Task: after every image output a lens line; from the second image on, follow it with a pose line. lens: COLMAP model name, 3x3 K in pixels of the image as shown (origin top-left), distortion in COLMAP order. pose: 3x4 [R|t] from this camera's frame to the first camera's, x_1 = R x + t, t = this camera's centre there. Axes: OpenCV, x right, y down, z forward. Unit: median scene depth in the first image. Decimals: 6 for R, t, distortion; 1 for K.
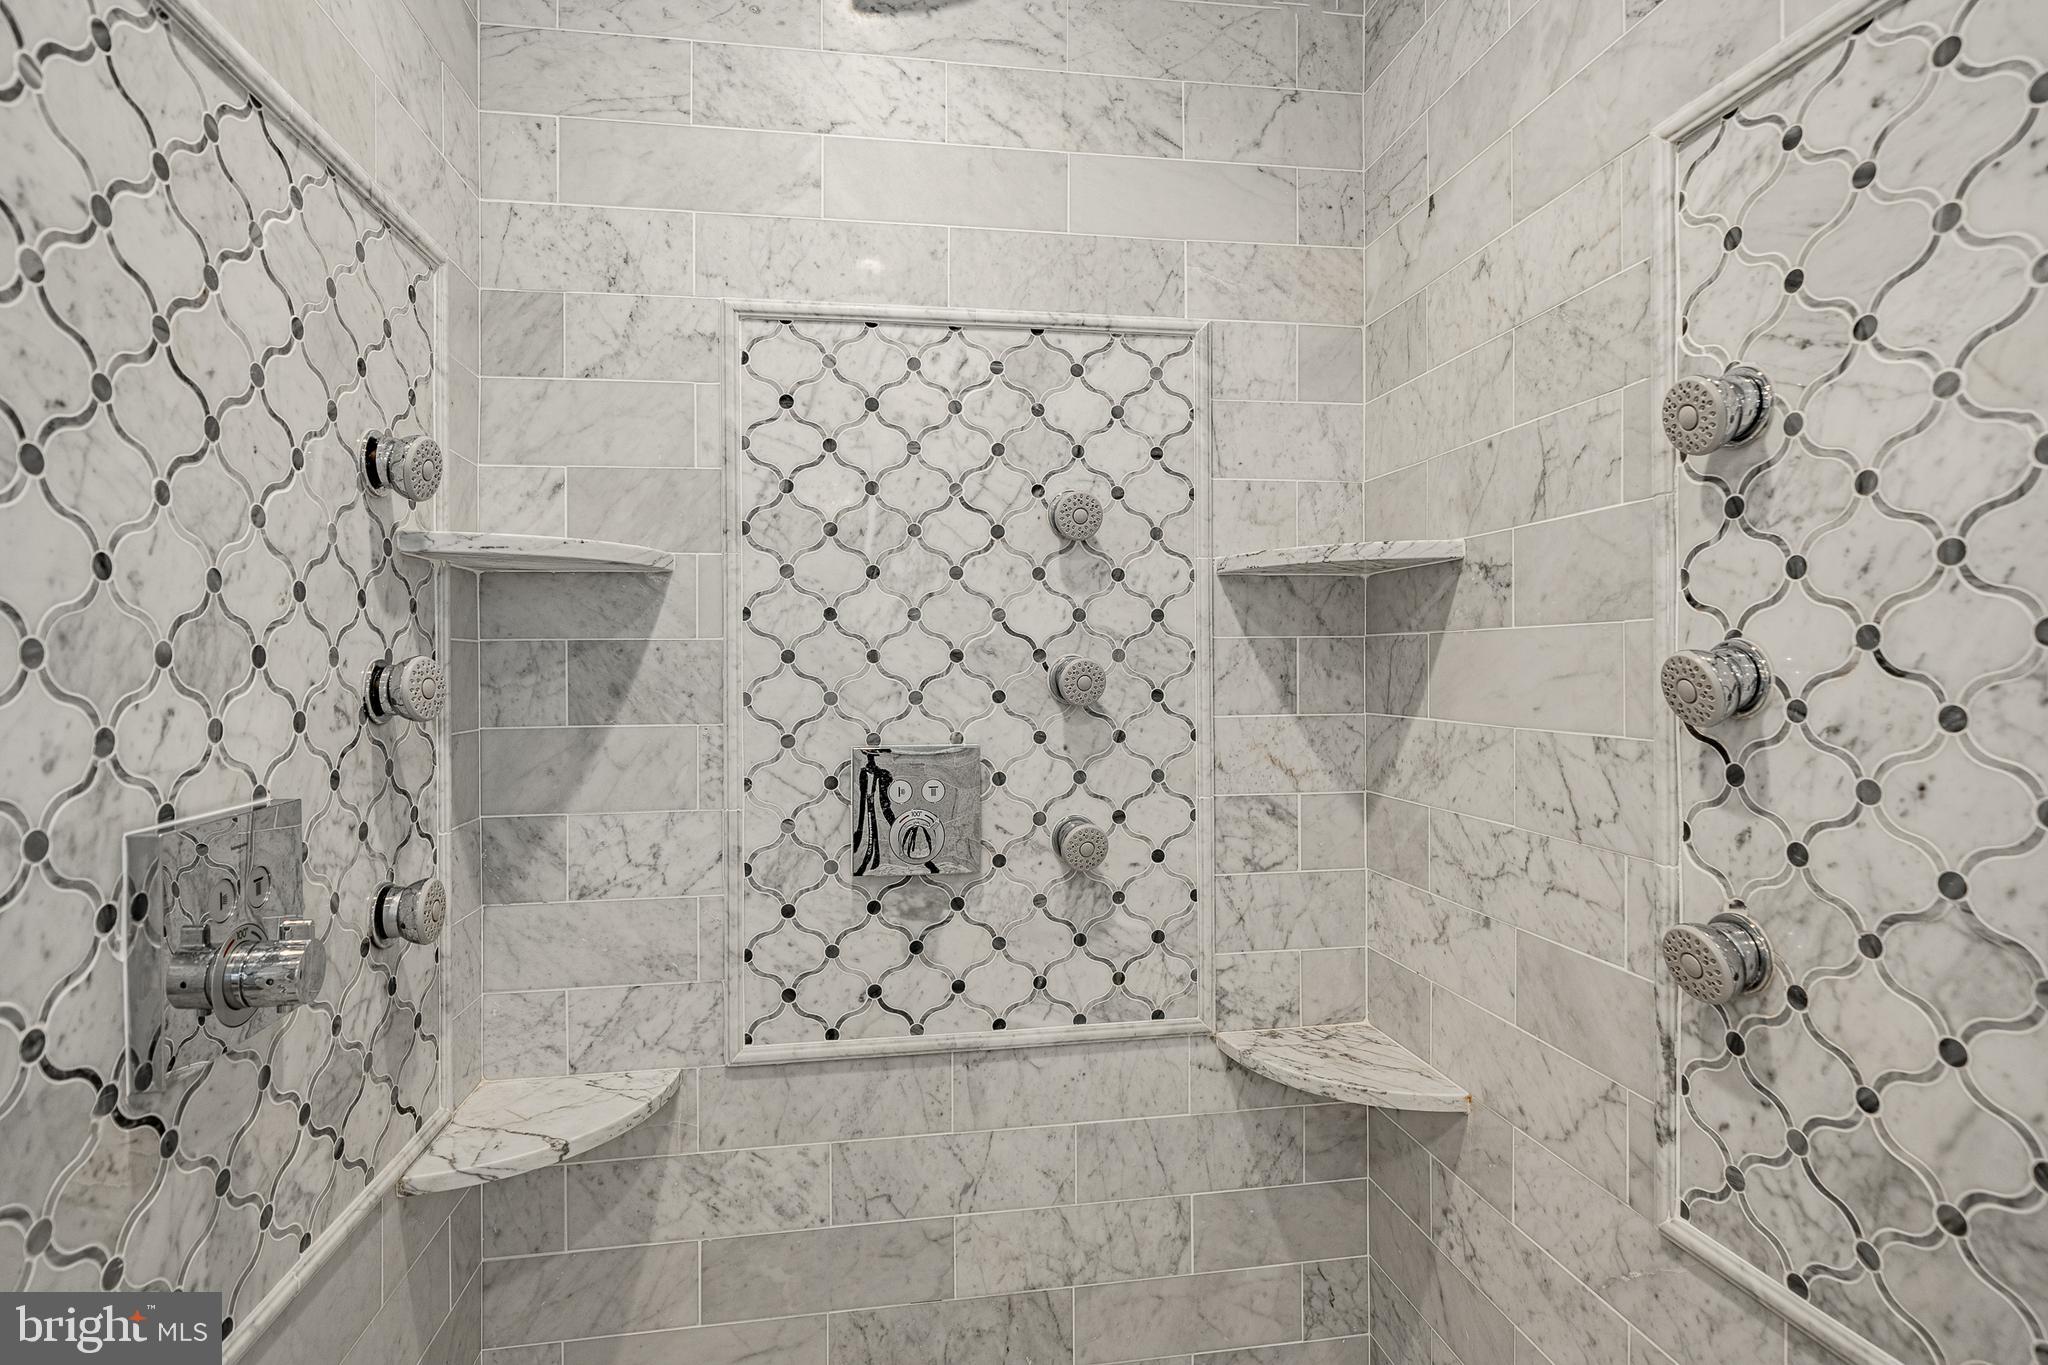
lens RADIAL K [[1003.1, 0, 1025.6], [0, 1003.1, 672.2], [0, 0, 1]] dist [-0.000249, 0.000020]
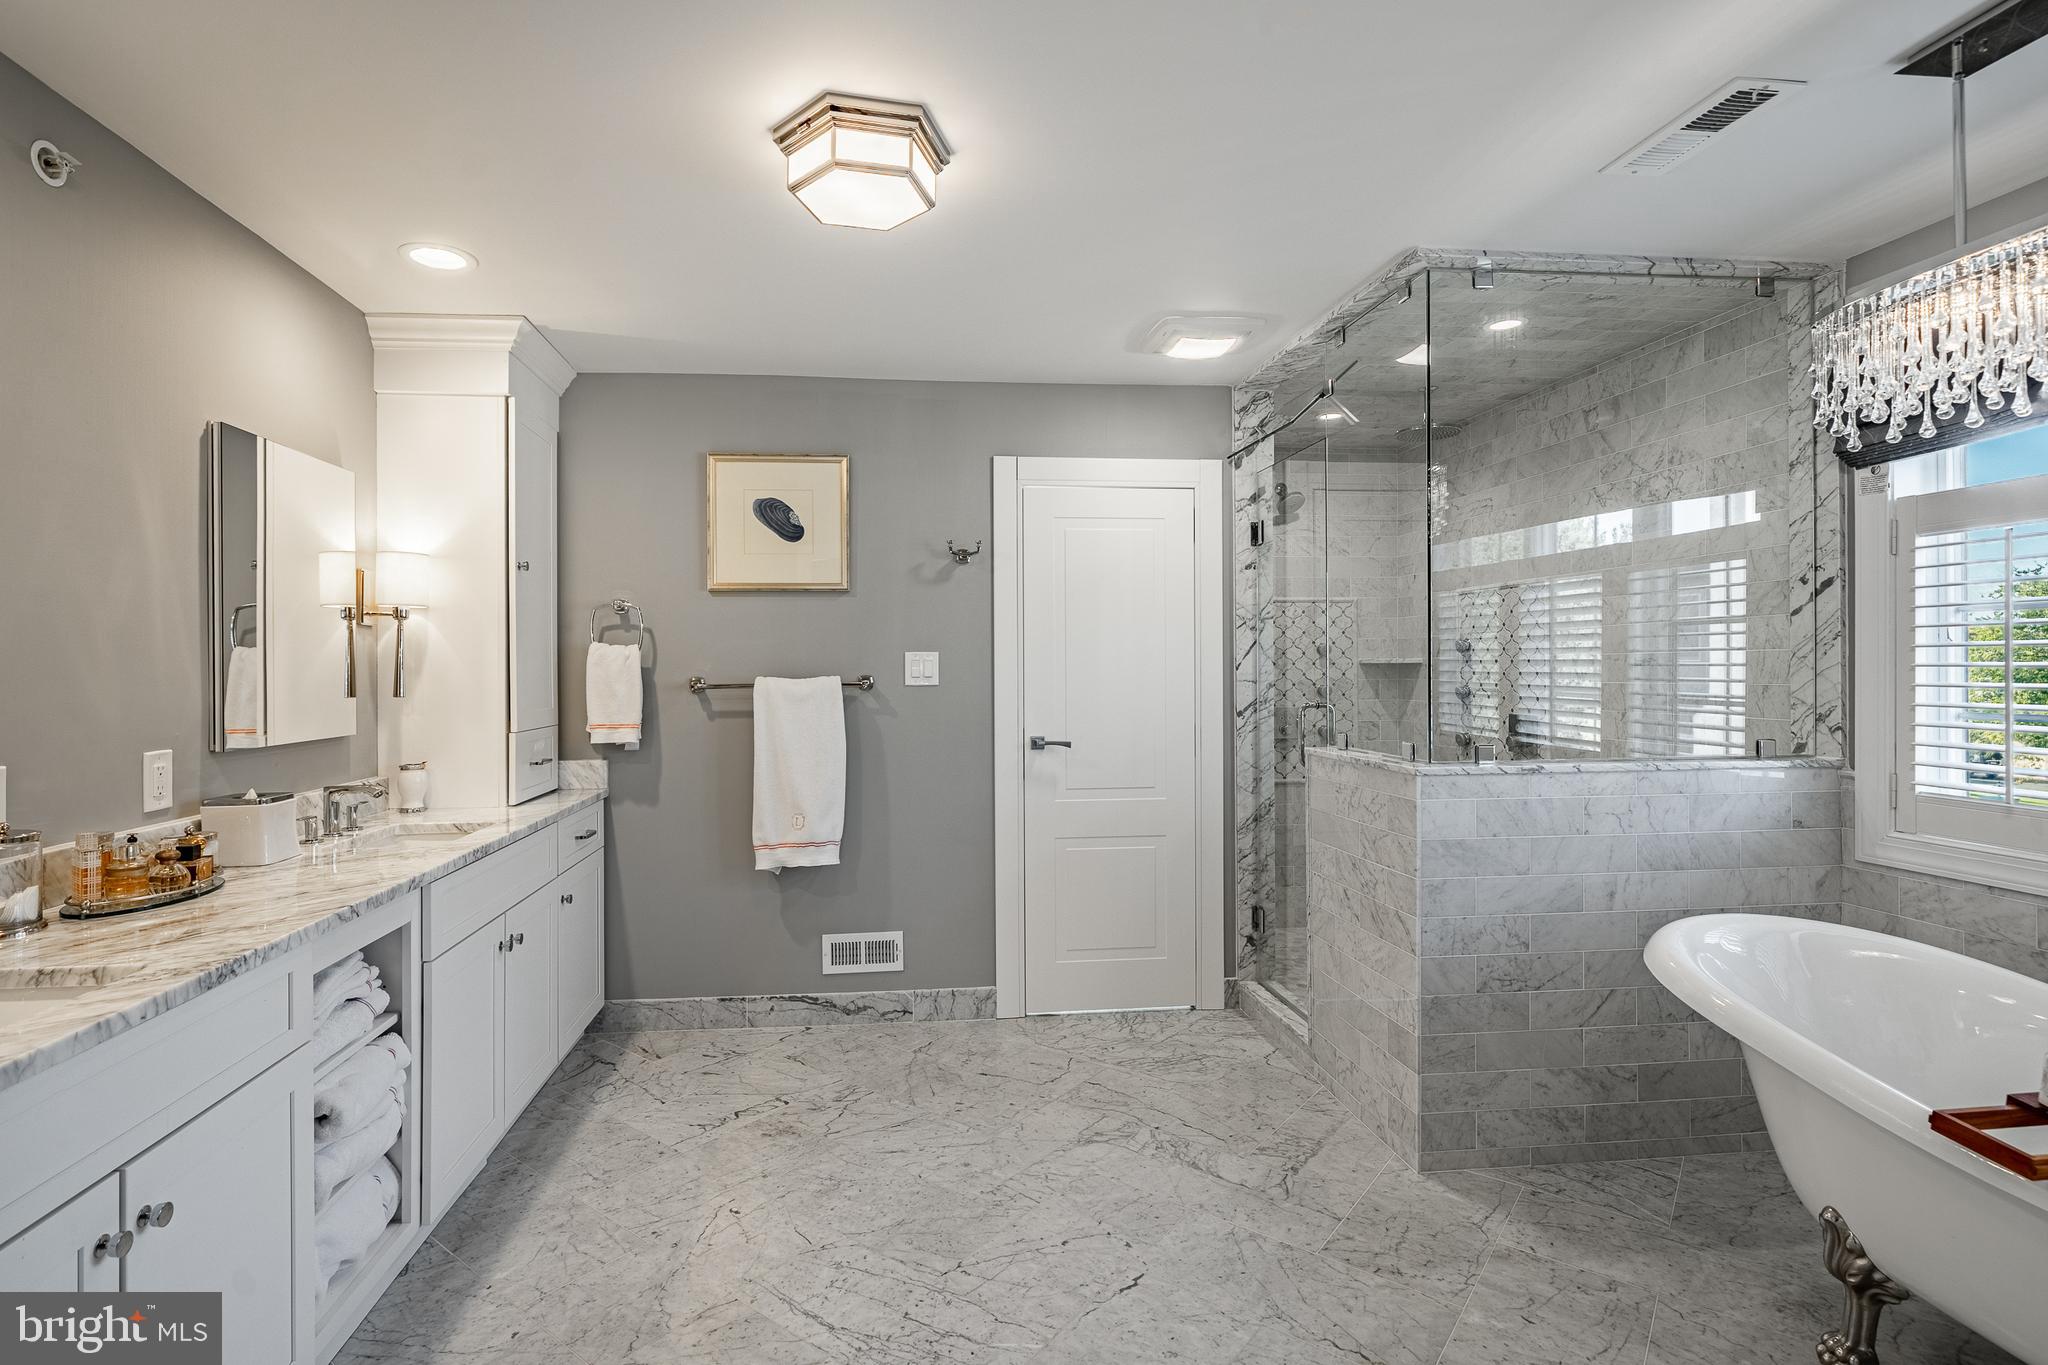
lens RADIAL K [[959.2, 0, 1015.2], [0, 959.2, 683.4], [0, 0, 1]] dist [0.000788, 0.000012]
pose [[0.998955, -0.001318, -0.045684, -0.970191], [0.001173, 0.999994, -0.003195, -0.010002], [0.045688, 0.003138, 0.998951, -2.769980]]
